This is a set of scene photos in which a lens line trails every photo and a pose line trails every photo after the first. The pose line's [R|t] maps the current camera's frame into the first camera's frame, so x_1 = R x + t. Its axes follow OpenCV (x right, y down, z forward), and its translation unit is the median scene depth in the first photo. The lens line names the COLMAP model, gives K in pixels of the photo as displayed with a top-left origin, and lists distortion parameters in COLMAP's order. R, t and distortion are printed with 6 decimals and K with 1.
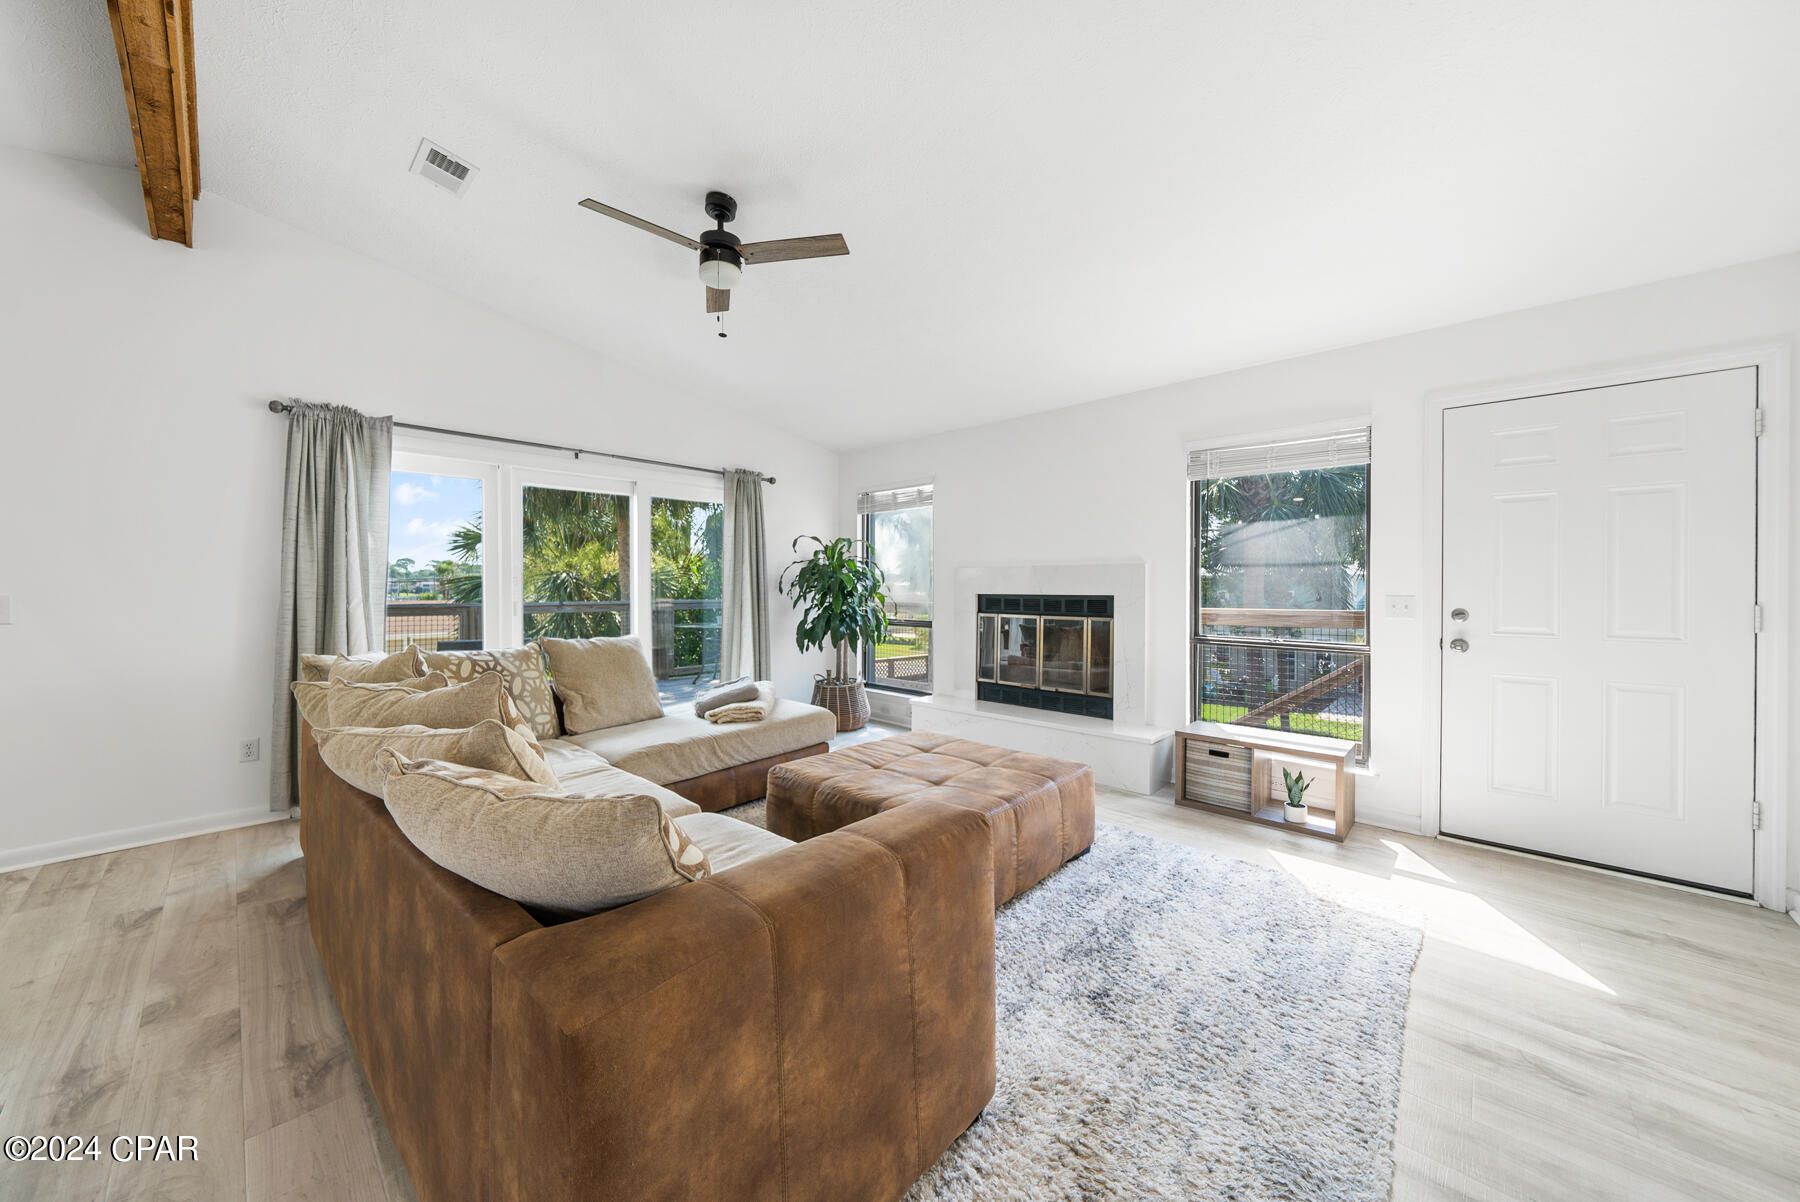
lens RADIAL K [[633.6, 0, 900.0], [0, 633.6, 601.0], [0, 0, 1]] dist [0.001224, 0.000012]
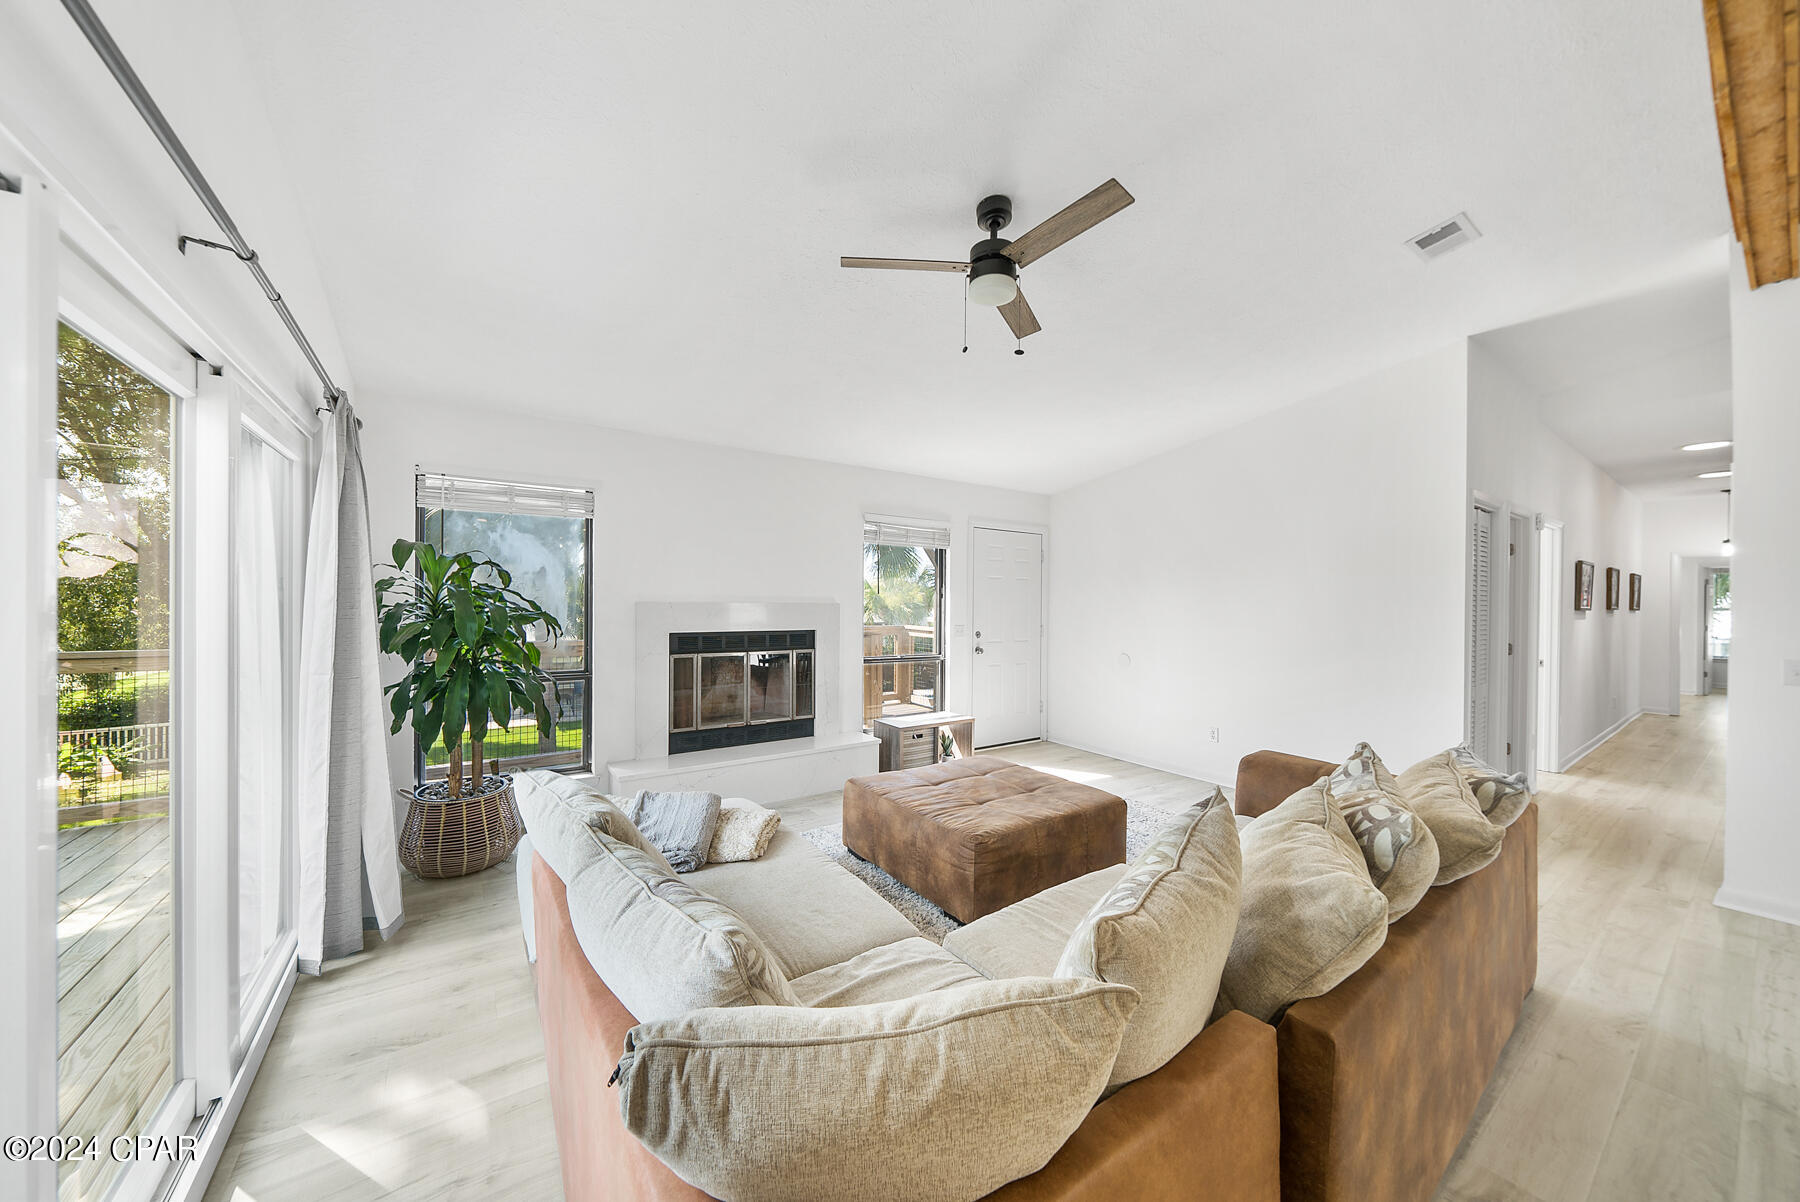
lens RADIAL K [[621.5, 0, 880.6], [0, 621.5, 603.3], [0, 0, 1]] dist [-0.000853, -0.000026]
pose [[0.231058, -0.000593, 0.972940, -0.734460], [0.013716, 0.999902, -0.002648, -0.051333], [-0.972843, 0.013957, 0.231044, 0.599299]]
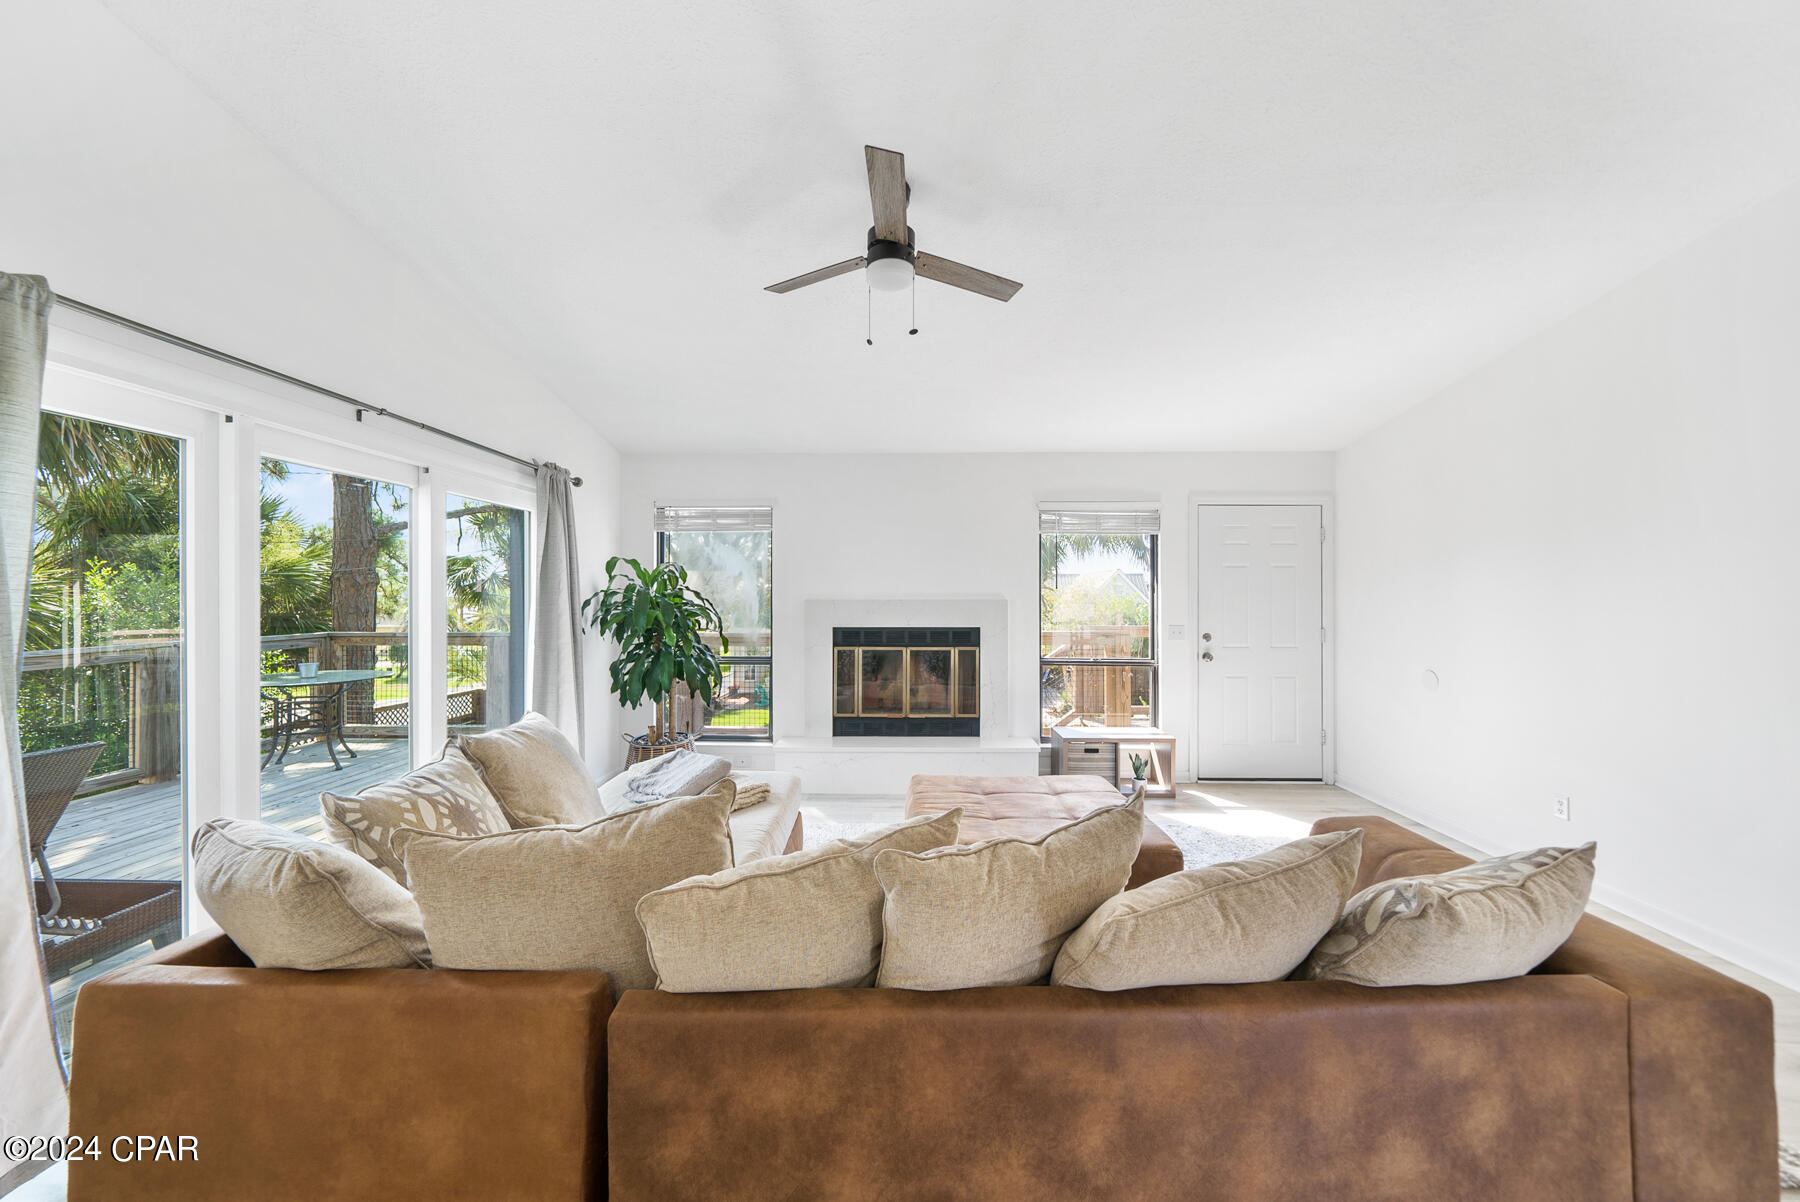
lens RADIAL K [[645.7, 0, 900.0], [0, 645.7, 601.0], [0, 0, 1]] dist [-0.001351, -0.000082]
pose [[0.738747, -0.006344, 0.673953, -0.536520], [0.014894, 0.999865, -0.006915, -0.048544], [-0.673819, 0.015146, 0.738741, 0.231501]]
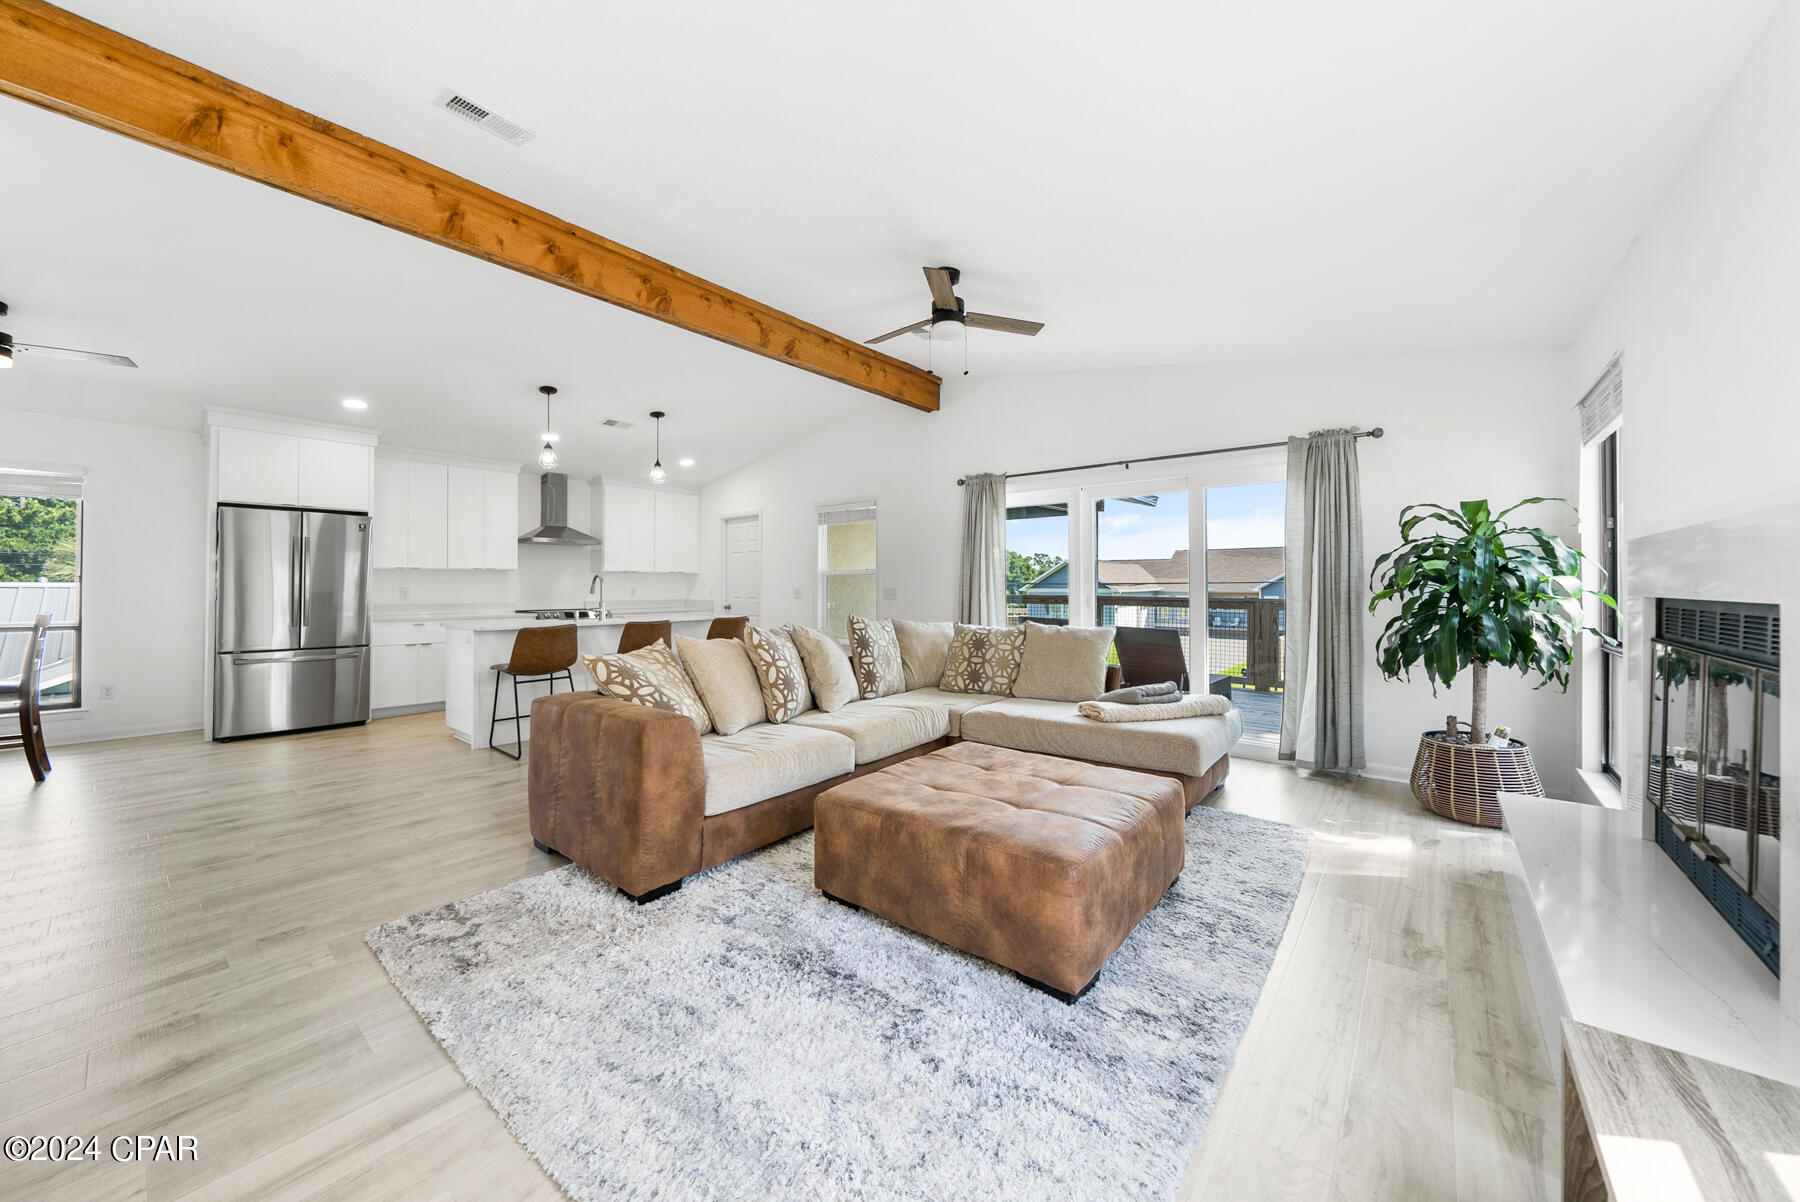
lens RADIAL K [[654.3, 0, 900.0], [0, 654.3, 601.0], [0, 0, 1]] dist [-0.000593, -0.000066]
pose [[0.059504, 0.024257, -0.997933, 0.618368], [-0.023248, 0.999467, 0.022908, -0.008257], [0.997957, 0.021837, 0.060036, 0.527703]]
